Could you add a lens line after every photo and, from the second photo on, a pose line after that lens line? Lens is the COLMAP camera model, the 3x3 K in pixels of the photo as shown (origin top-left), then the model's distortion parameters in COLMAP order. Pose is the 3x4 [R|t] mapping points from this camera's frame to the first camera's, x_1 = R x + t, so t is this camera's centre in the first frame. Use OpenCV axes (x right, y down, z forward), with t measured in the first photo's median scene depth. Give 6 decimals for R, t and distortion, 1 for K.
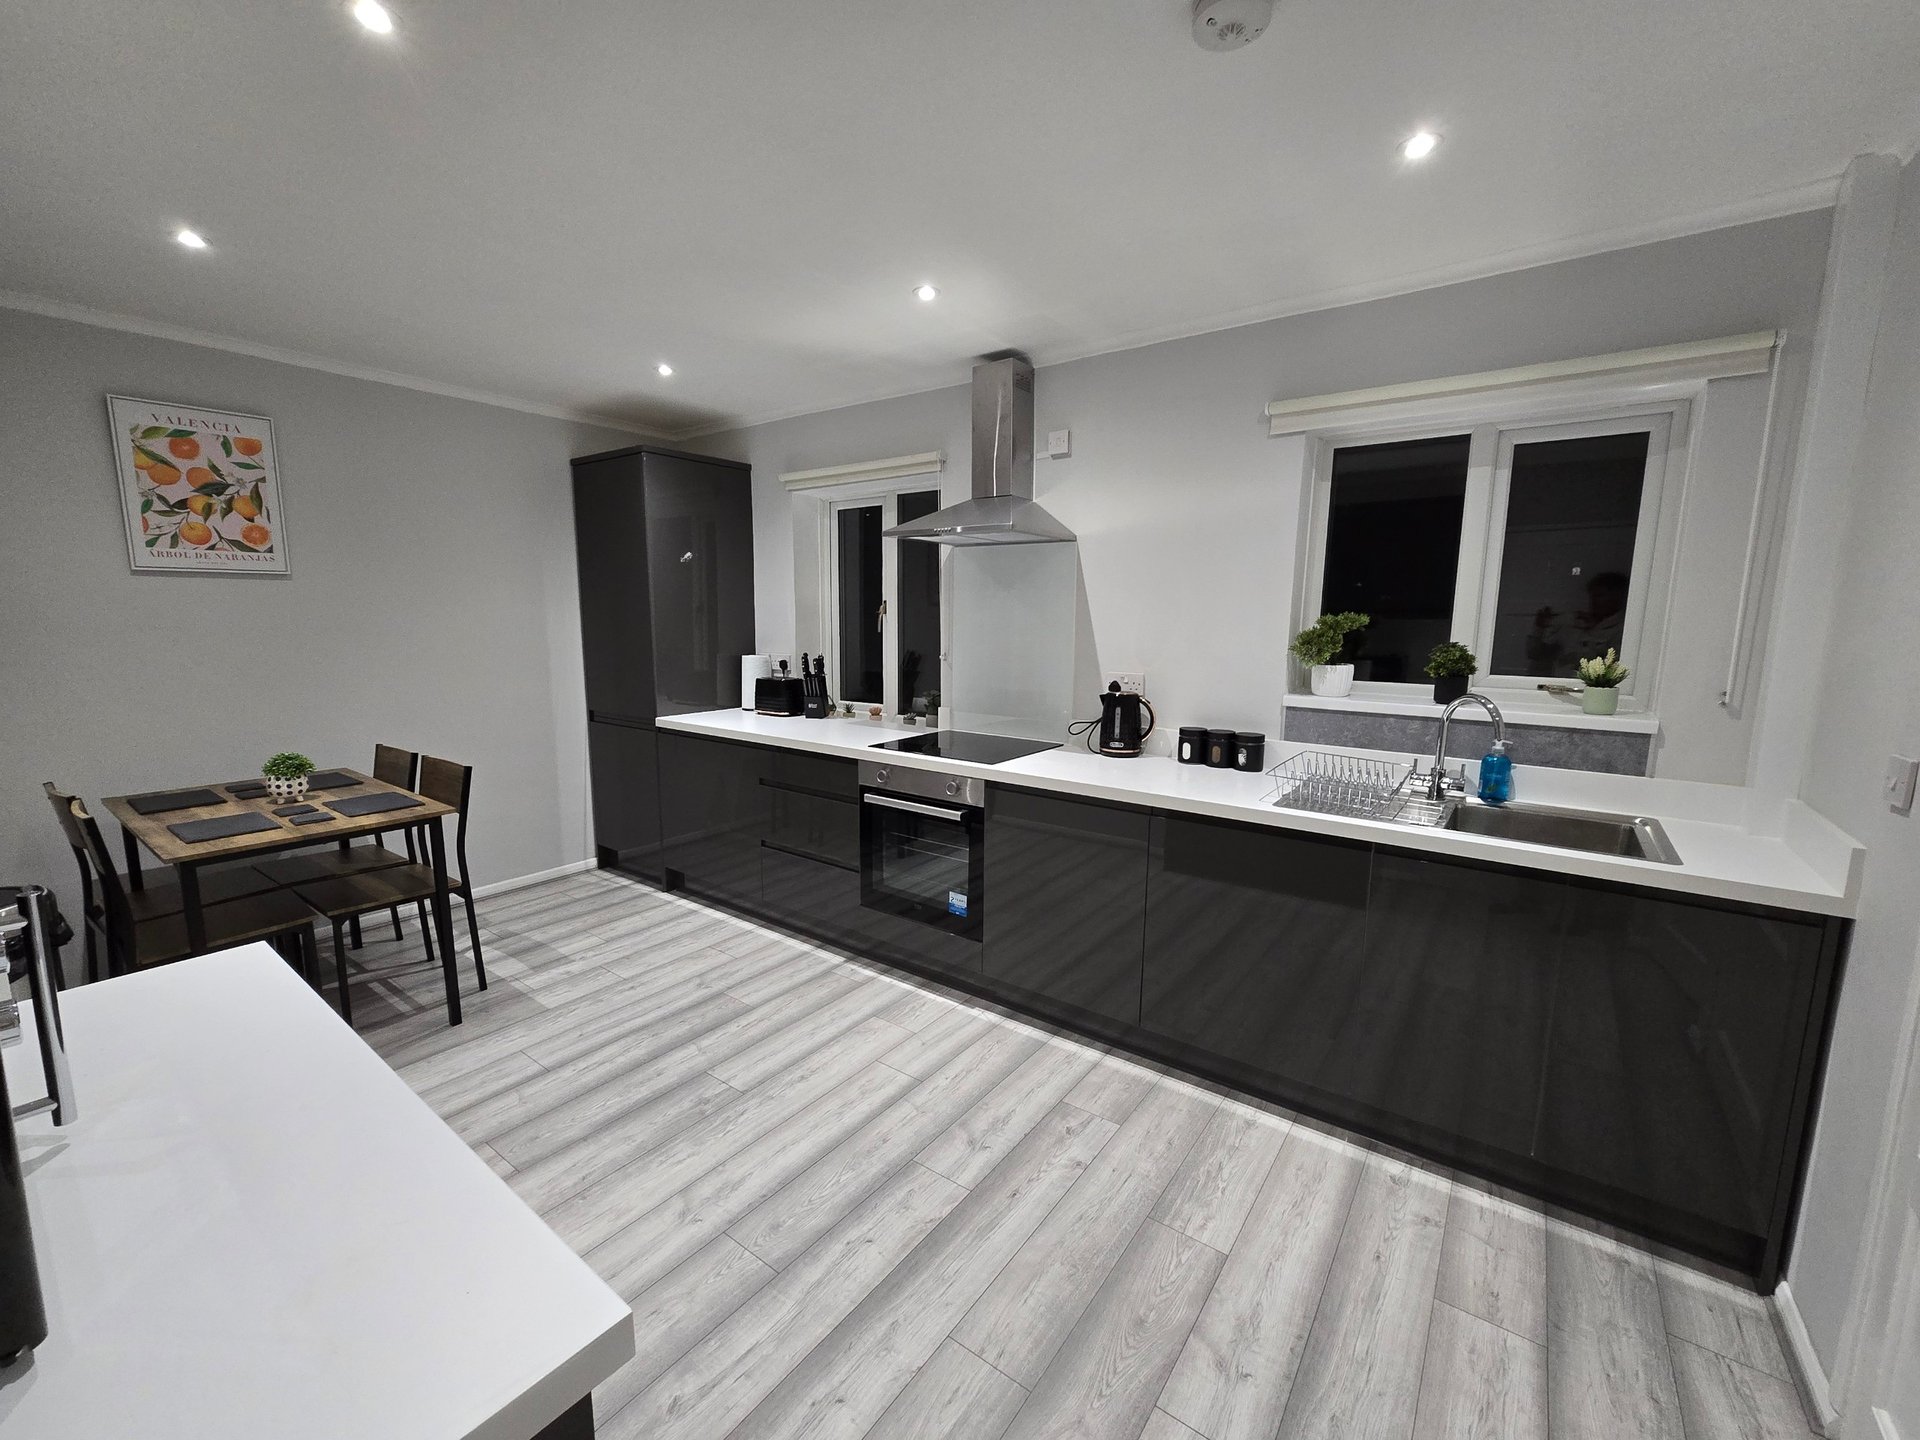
lens RADIAL K [[783.7, 0, 957.0], [0, 783.7, 730.8], [0, 0, 1]] dist [-0.008092, 0.002202]
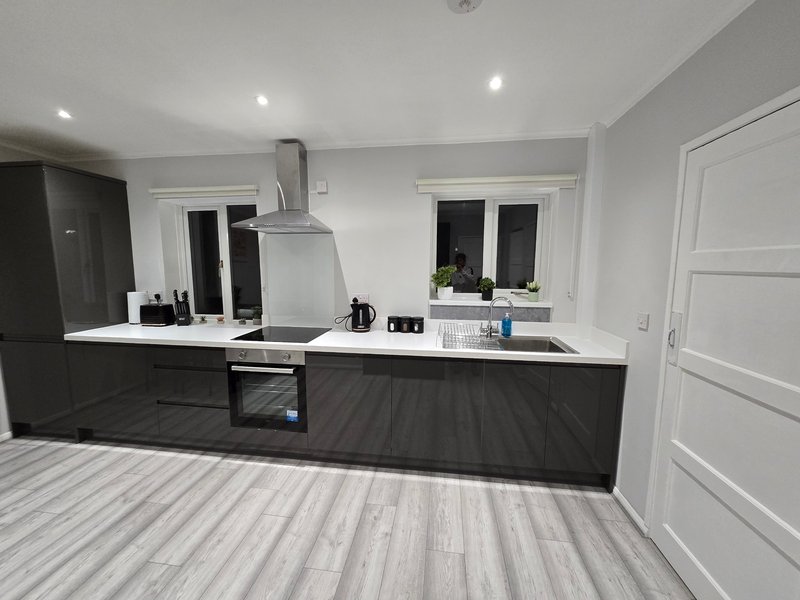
lens RADIAL K [[326.5, 0, 398.8], [0, 326.5, 304.5], [0, 0, 1]] dist [-0.008092, 0.002202]
pose [[0.879391, -0.062542, 0.471975, -0.135655], [0.074474, 0.997201, -0.006621, -0.031641], [-0.470240, 0.040972, 0.881587, 0.149392]]
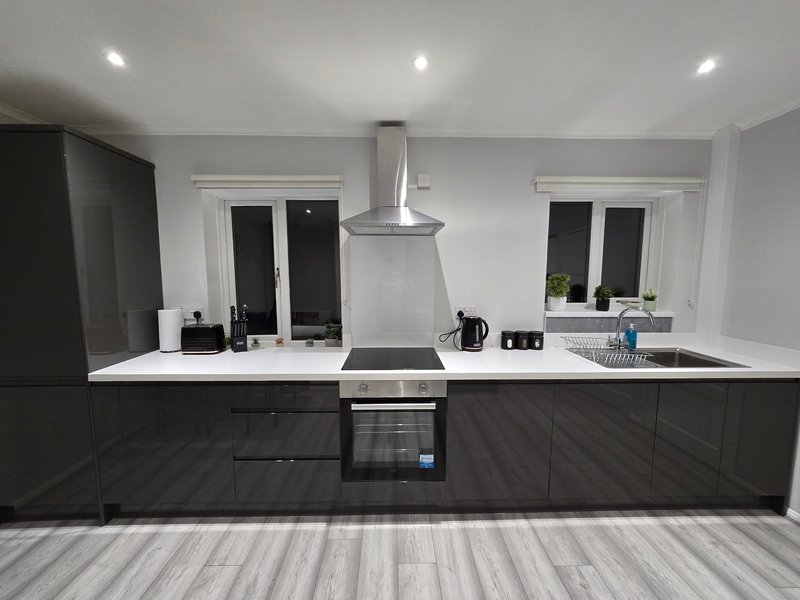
lens RADIAL K [[327.2, 0, 400.1], [0, 327.2, 304.1], [0, 0, 1]] dist [-0.009482, 0.003282]
pose [[0.792229, -0.070326, 0.606158, -0.426453], [0.097771, 0.995133, -0.012329, -0.091460], [-0.602341, 0.069032, 0.795248, 0.504124]]
